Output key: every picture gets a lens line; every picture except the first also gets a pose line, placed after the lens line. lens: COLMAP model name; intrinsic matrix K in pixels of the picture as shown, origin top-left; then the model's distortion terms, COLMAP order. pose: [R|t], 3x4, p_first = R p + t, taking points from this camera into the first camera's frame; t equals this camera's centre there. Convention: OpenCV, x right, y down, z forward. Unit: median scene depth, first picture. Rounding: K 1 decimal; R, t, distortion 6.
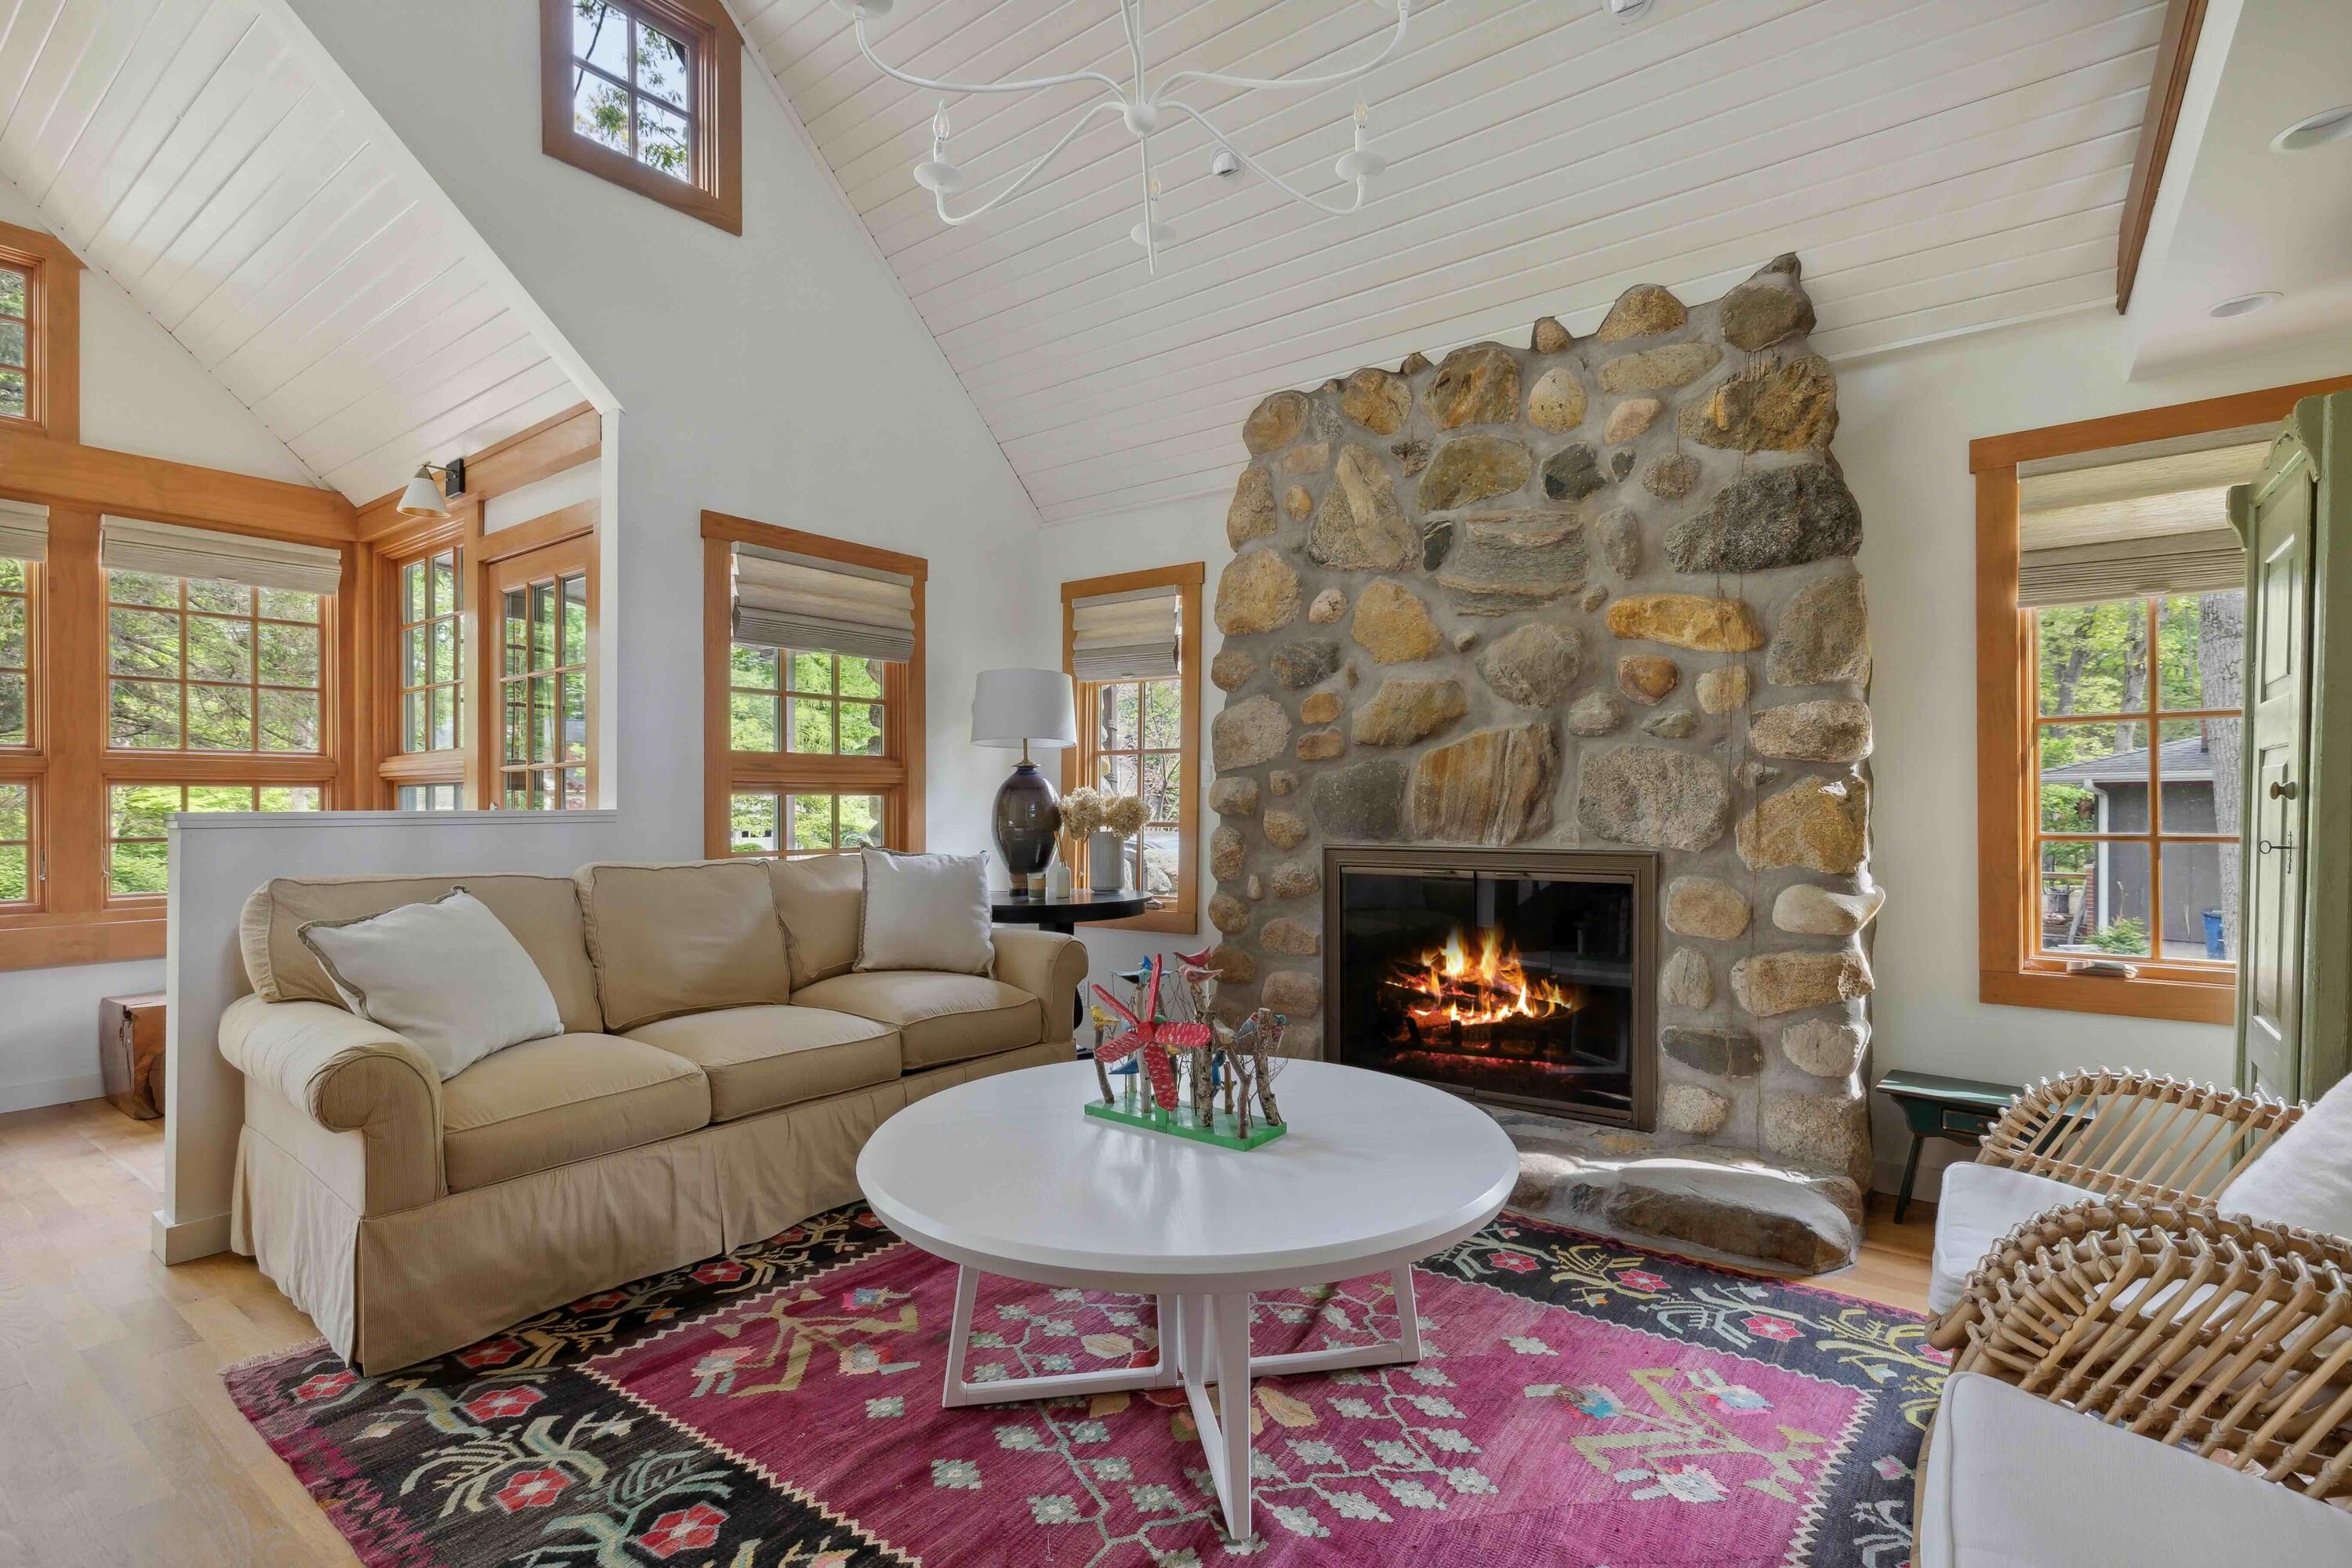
lens RADIAL K [[1101.8, 0, 1185.3], [0, 1101.8, 801.8], [0, 0, 1]] dist [-0.004251, 0.000553]
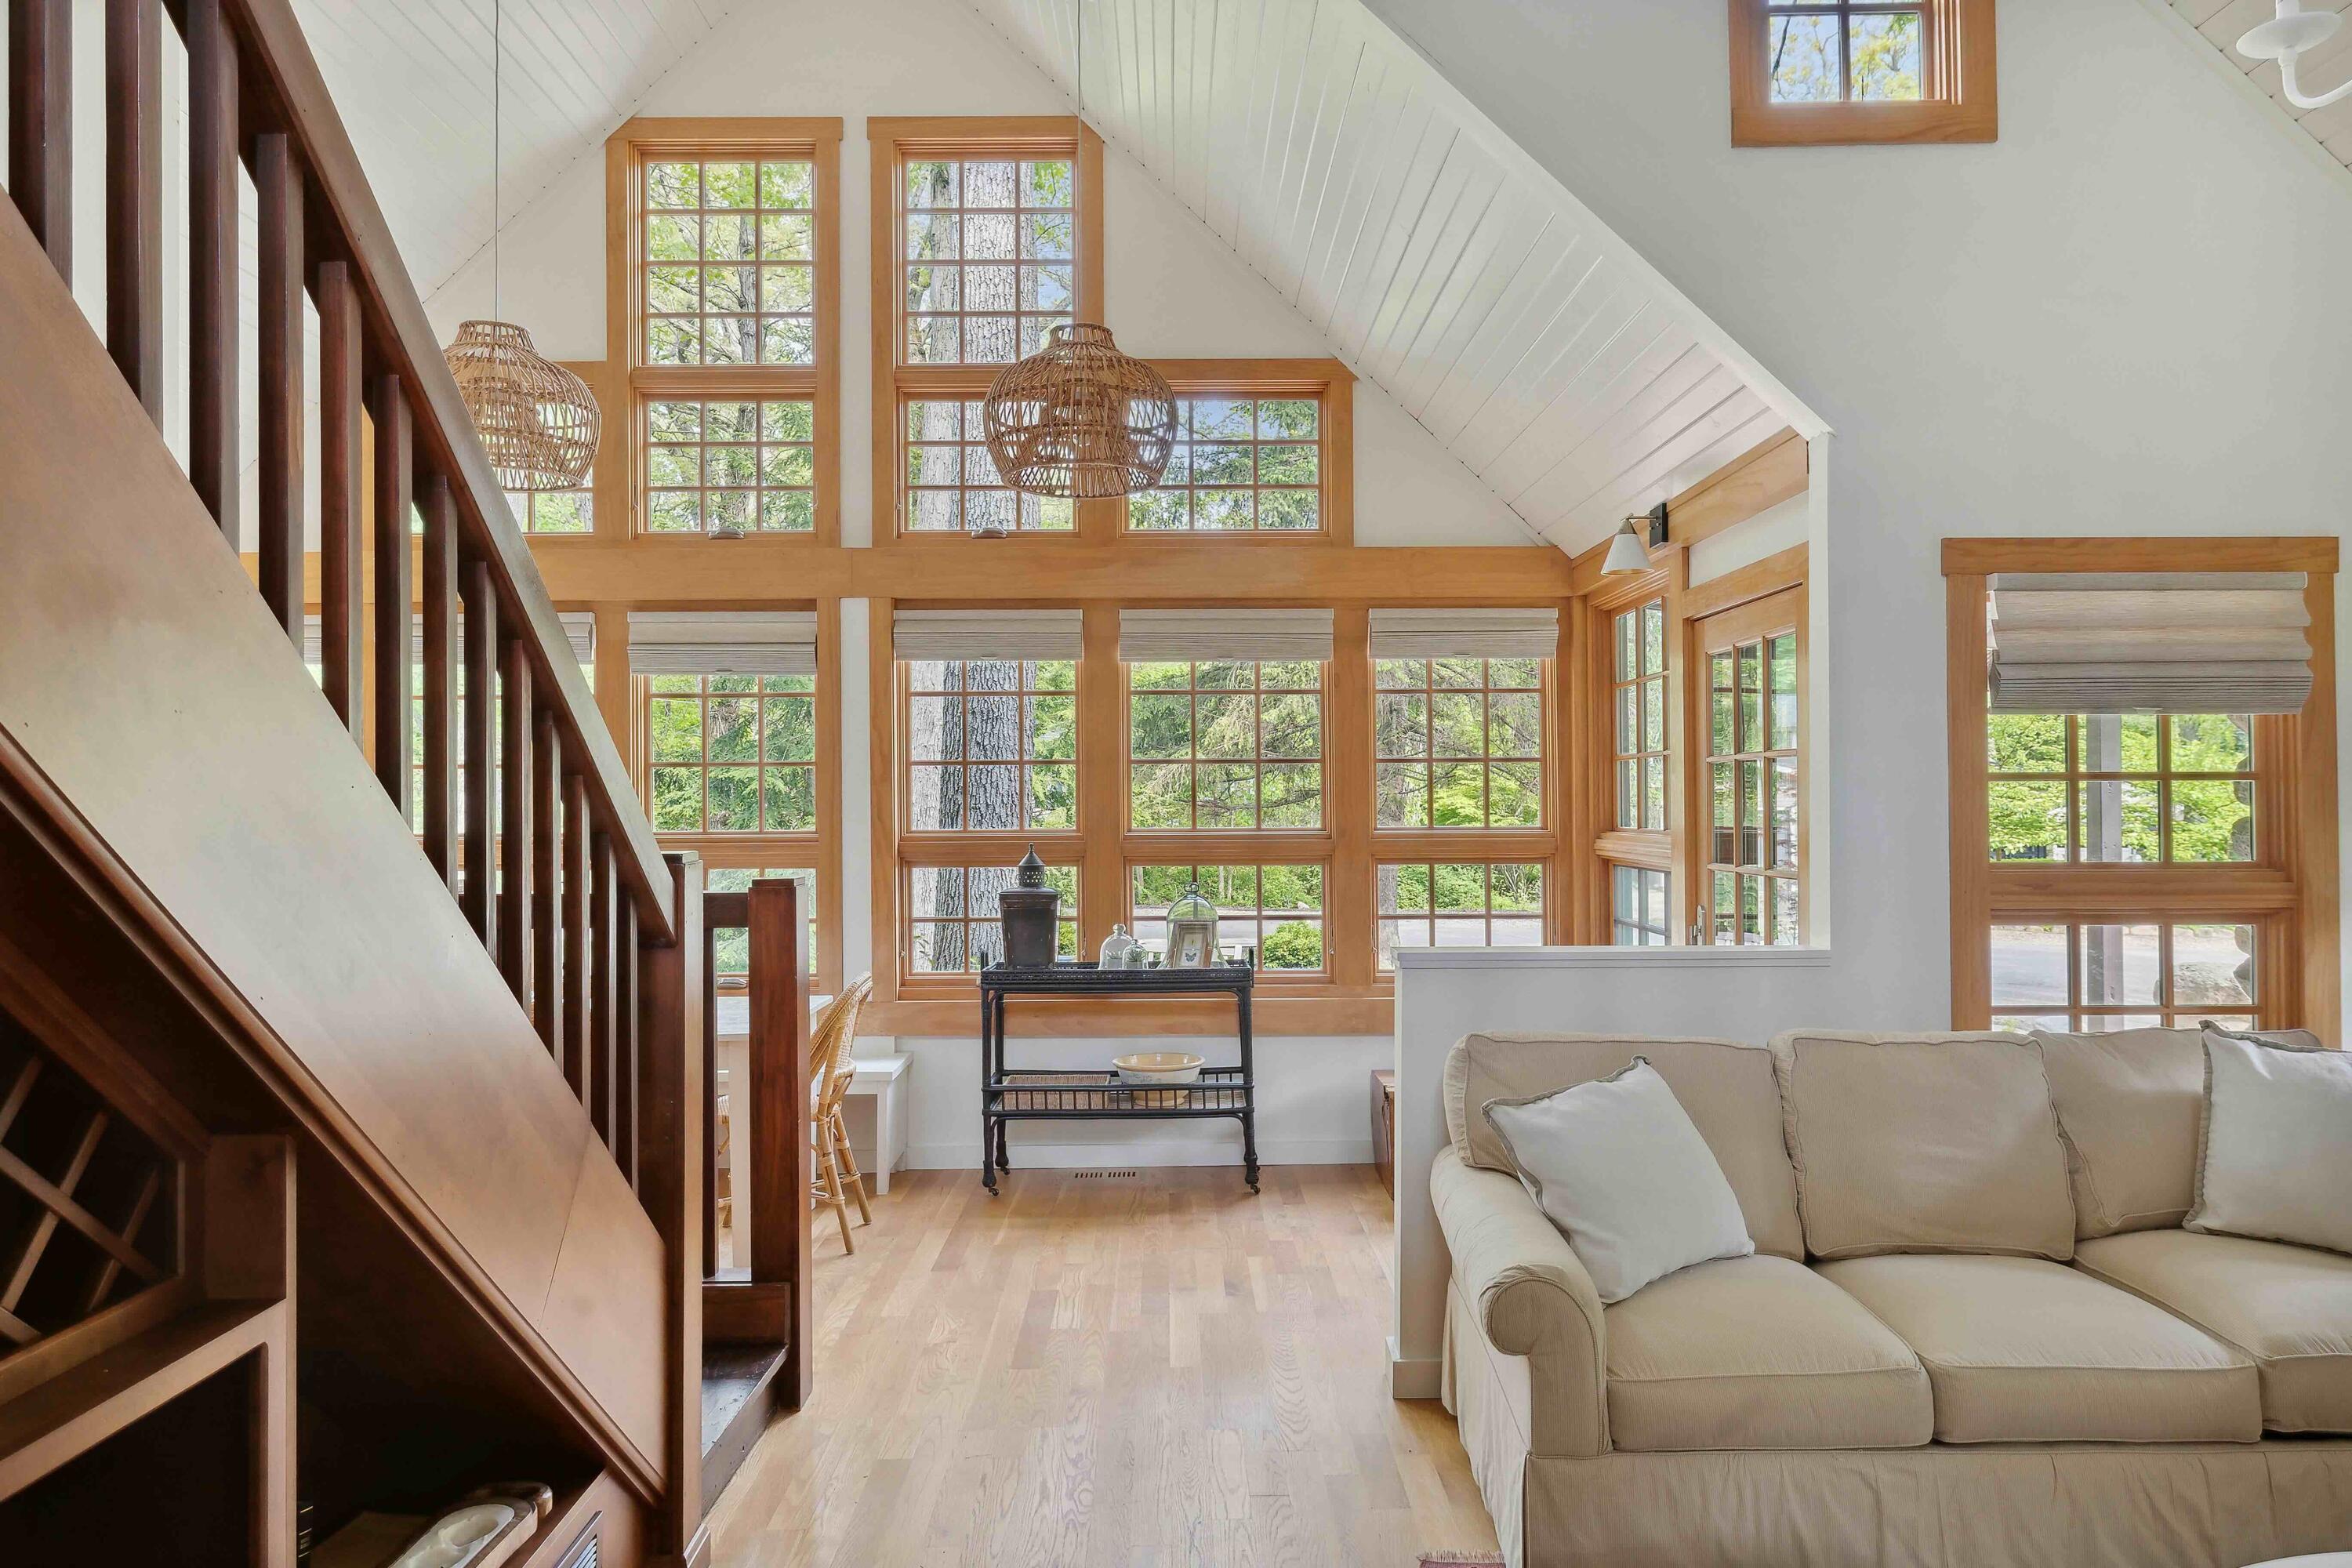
lens RADIAL K [[1467.0, 0, 1176.0], [0, 1467.0, 784.0], [0, 0, 1]] dist [-0.004756, -0.003371]
pose [[0.593557, -0.008720, -0.804745, 0.036766], [0.001894, 0.999954, -0.009439, -0.099799], [0.804790, 0.004078, 0.593546, 0.023419]]
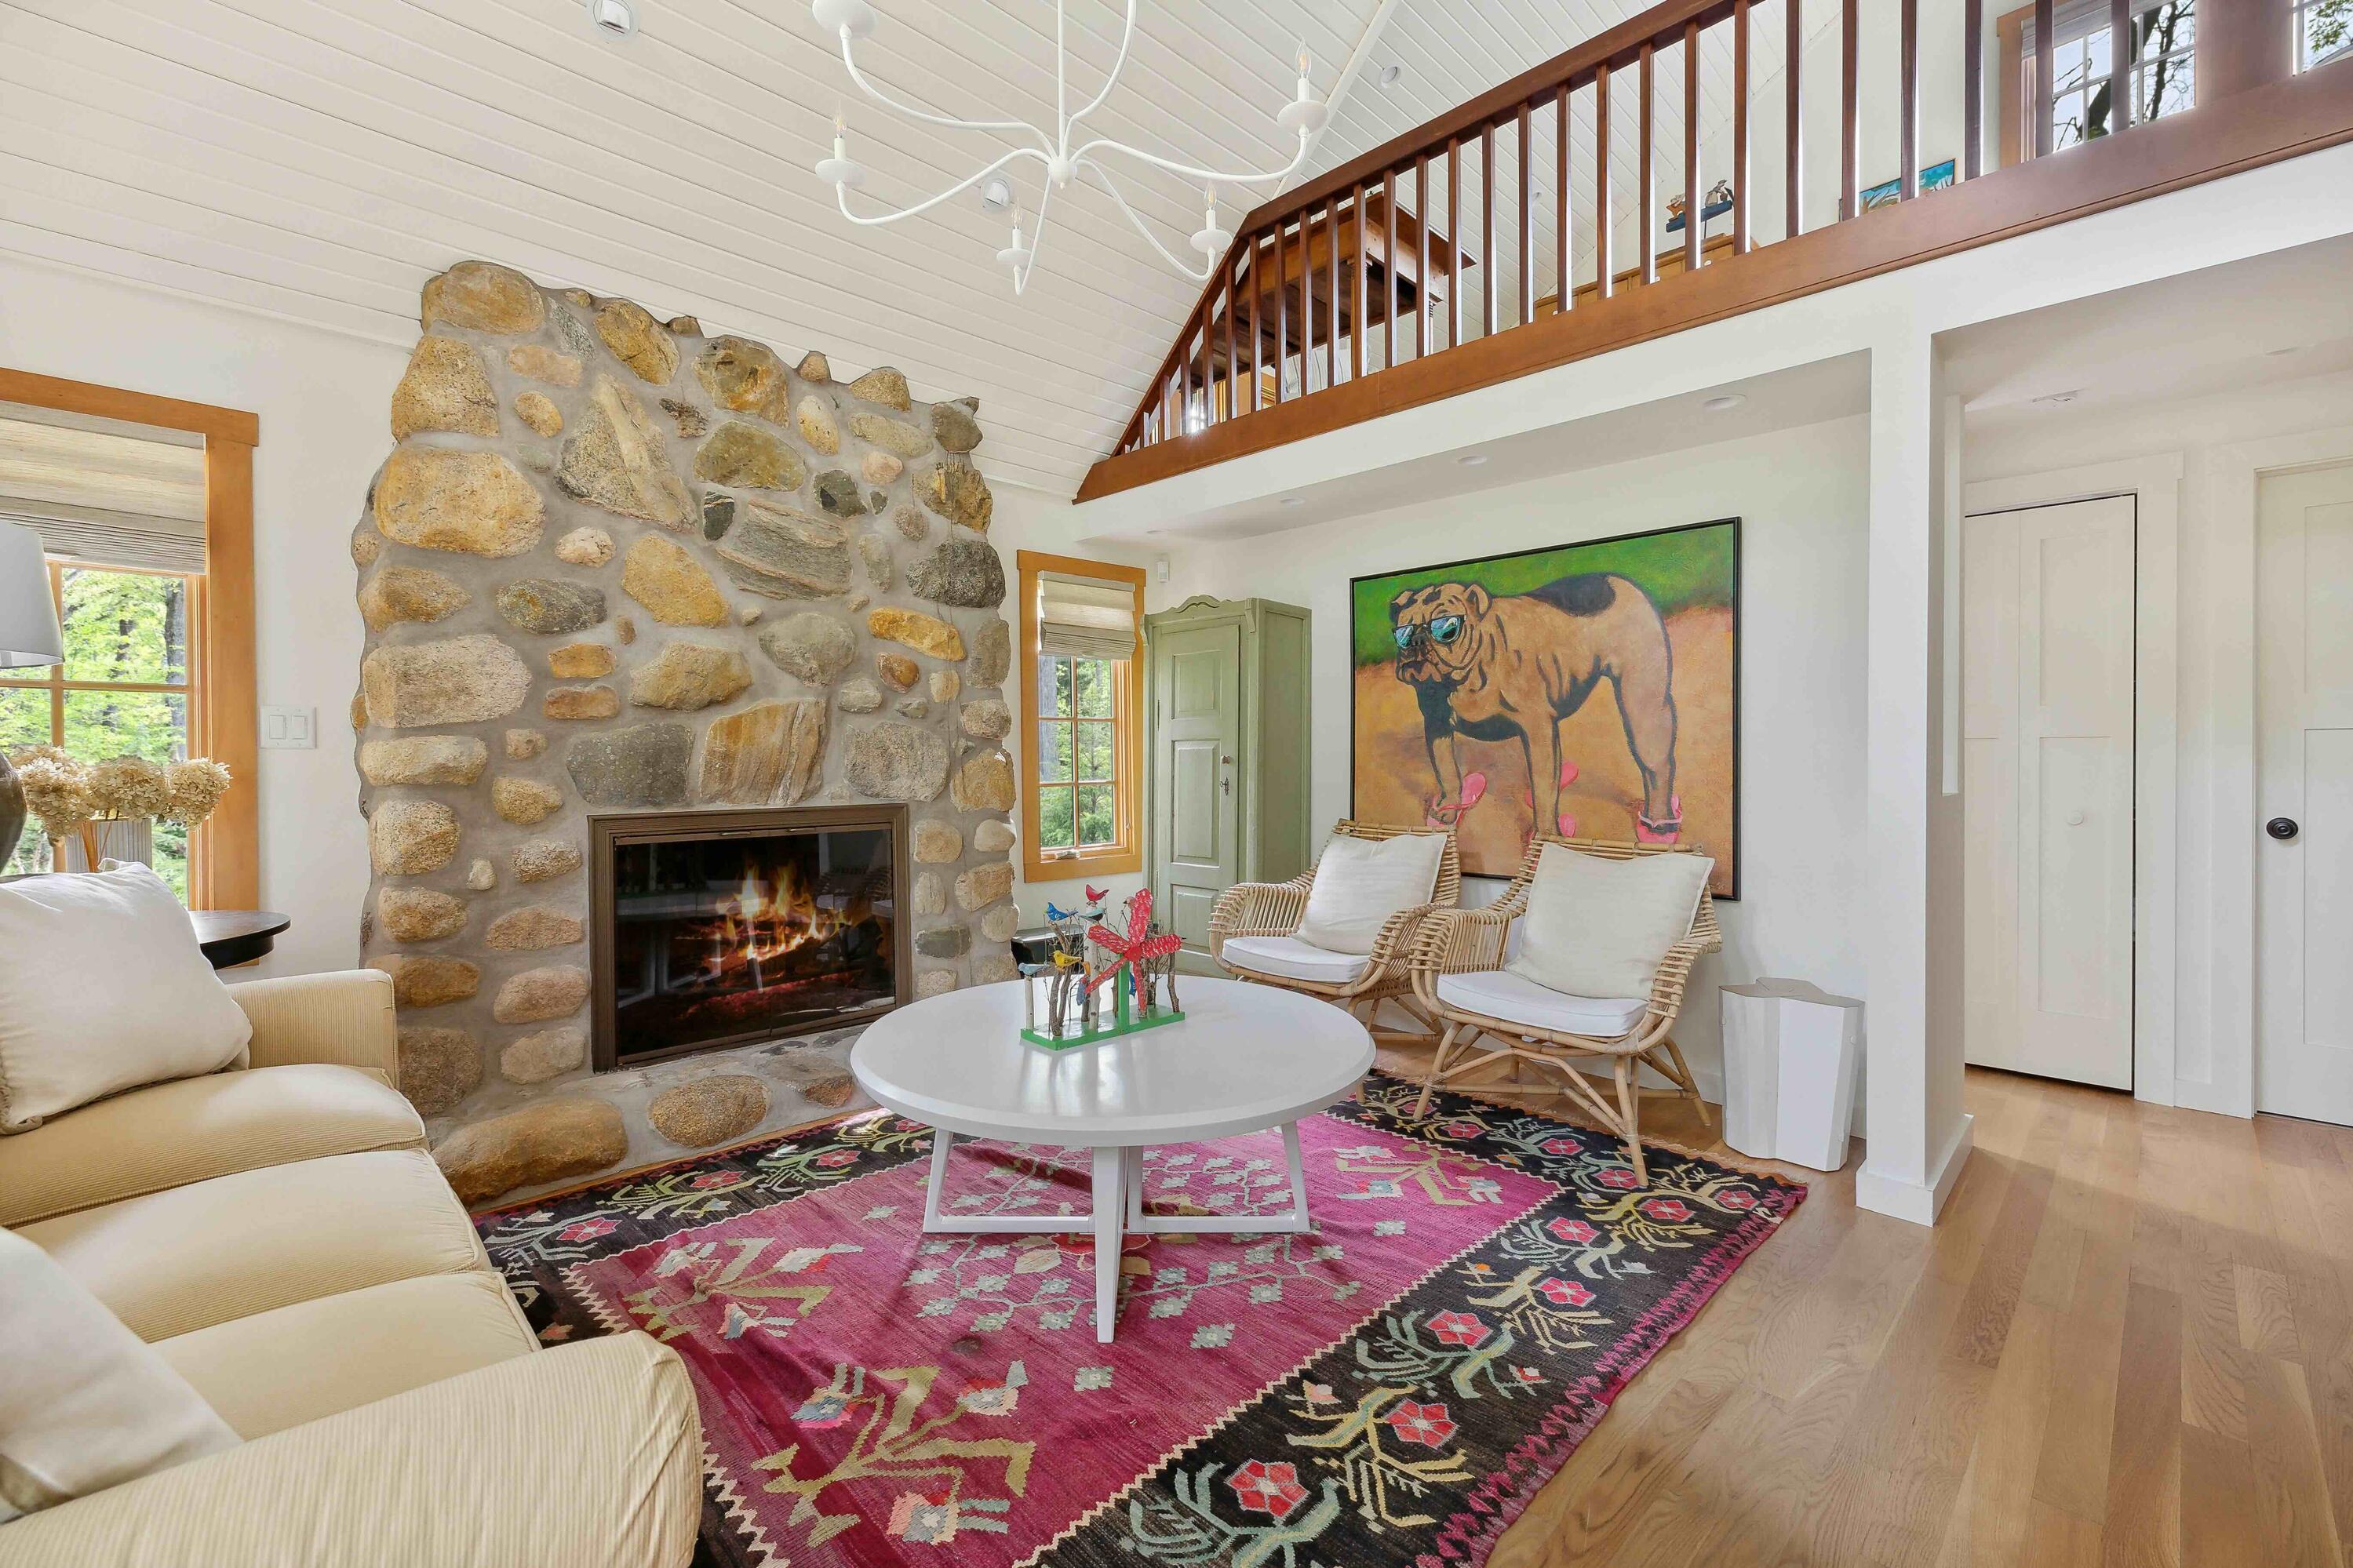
lens RADIAL K [[1008.4, 0, 1175.0], [0, 1008.4, 767.1], [0, 0, 1]] dist [0.001955, -0.000085]
pose [[0.158849, -0.005718, 0.987286, -0.661476], [0.002302, 0.999983, 0.005421, -0.003586], [-0.987300, 0.001411, 0.158860, 0.446728]]
